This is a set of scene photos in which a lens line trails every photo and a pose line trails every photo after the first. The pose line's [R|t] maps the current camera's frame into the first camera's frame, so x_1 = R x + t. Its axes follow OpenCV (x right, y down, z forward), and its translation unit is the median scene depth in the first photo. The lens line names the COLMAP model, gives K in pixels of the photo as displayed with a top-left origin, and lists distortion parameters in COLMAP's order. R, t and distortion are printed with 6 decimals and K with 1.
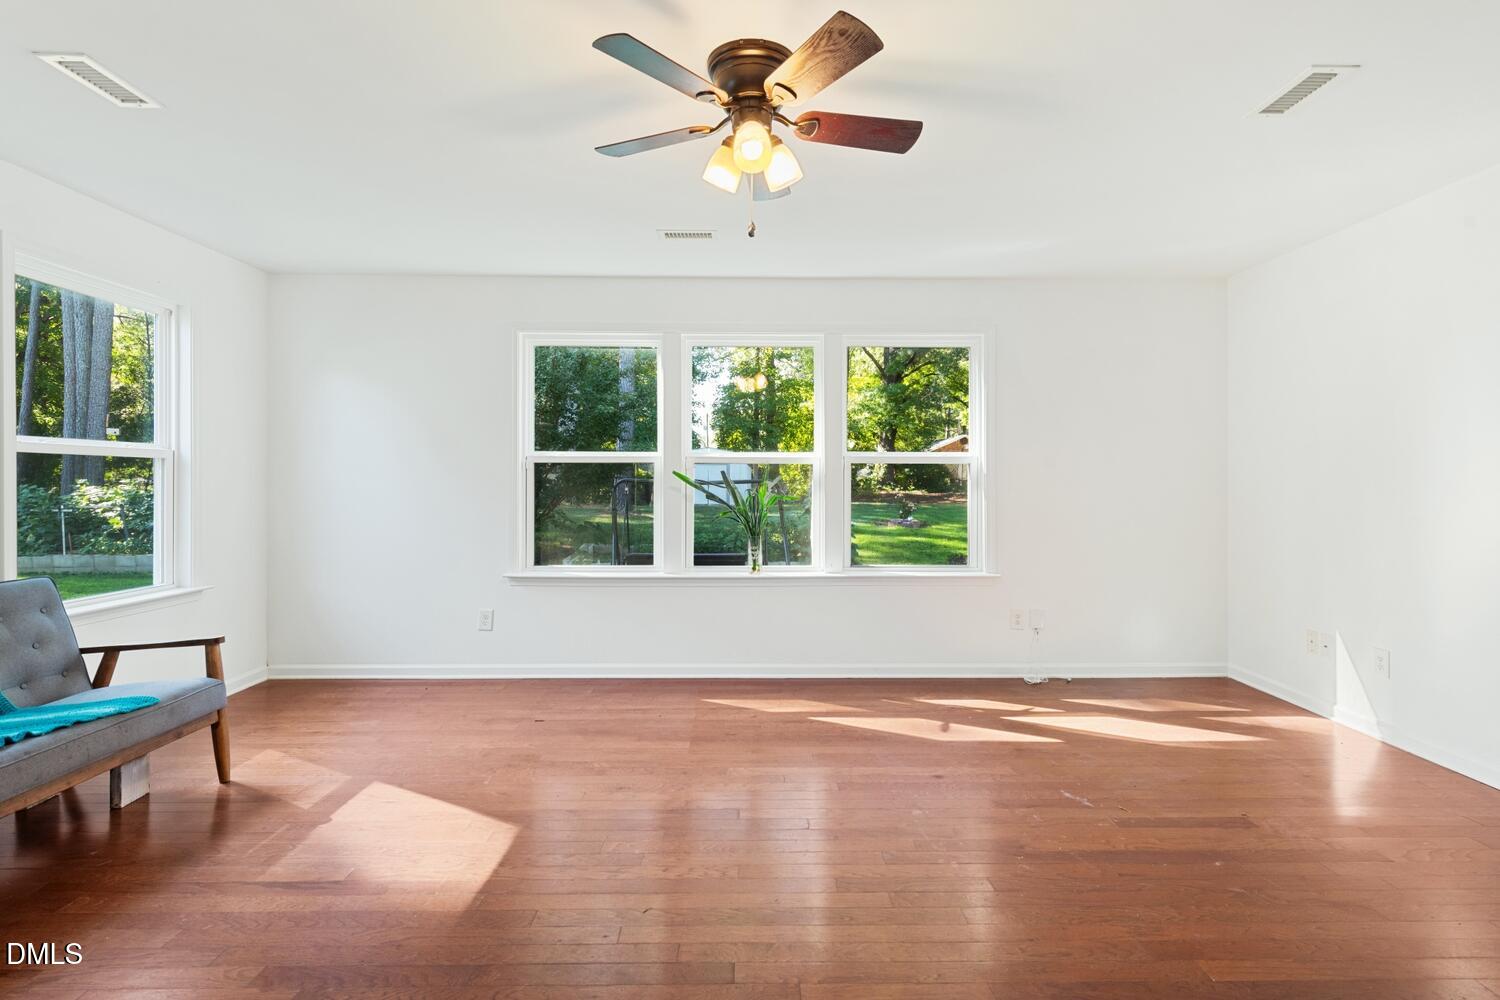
lens RADIAL K [[695.6, 0, 747.1], [0, 695.6, 490.7], [0, 0, 1]] dist [0.009604, -0.004484]
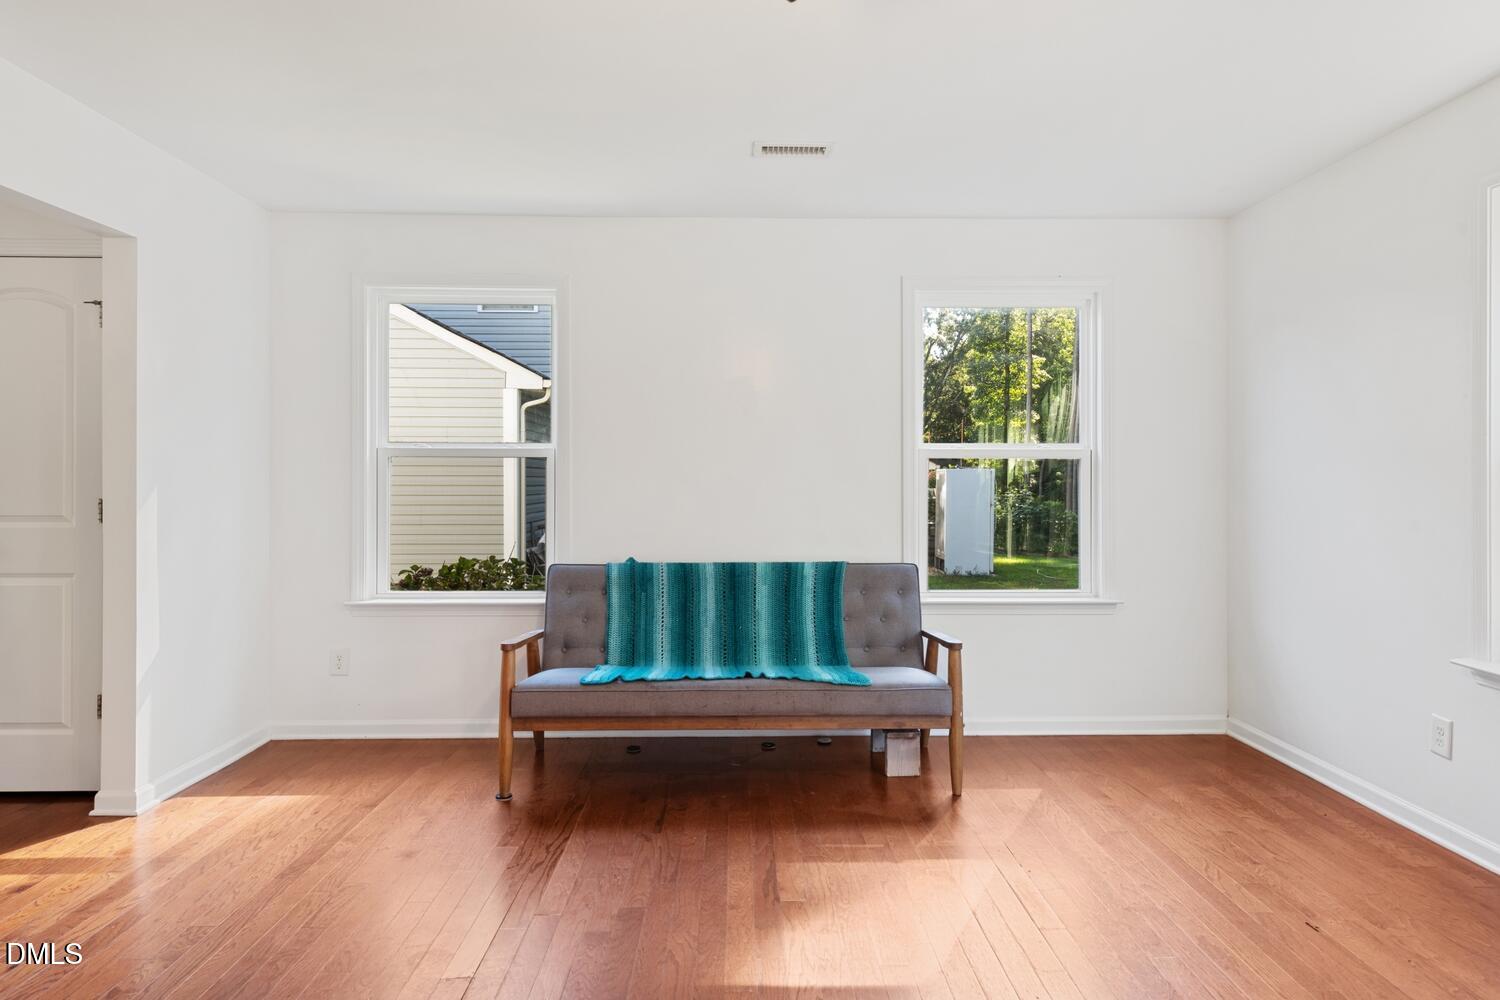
lens RADIAL K [[883.8, 0, 758.5], [0, 883.8, 489.4], [0, 0, 1]] dist [-0.000961, -0.001067]
pose [[0.028945, 0.004835, -0.999569, 0.439631], [-0.013514, 0.999899, 0.004445, -0.003608], [0.999490, 0.013380, 0.029007, 0.664890]]
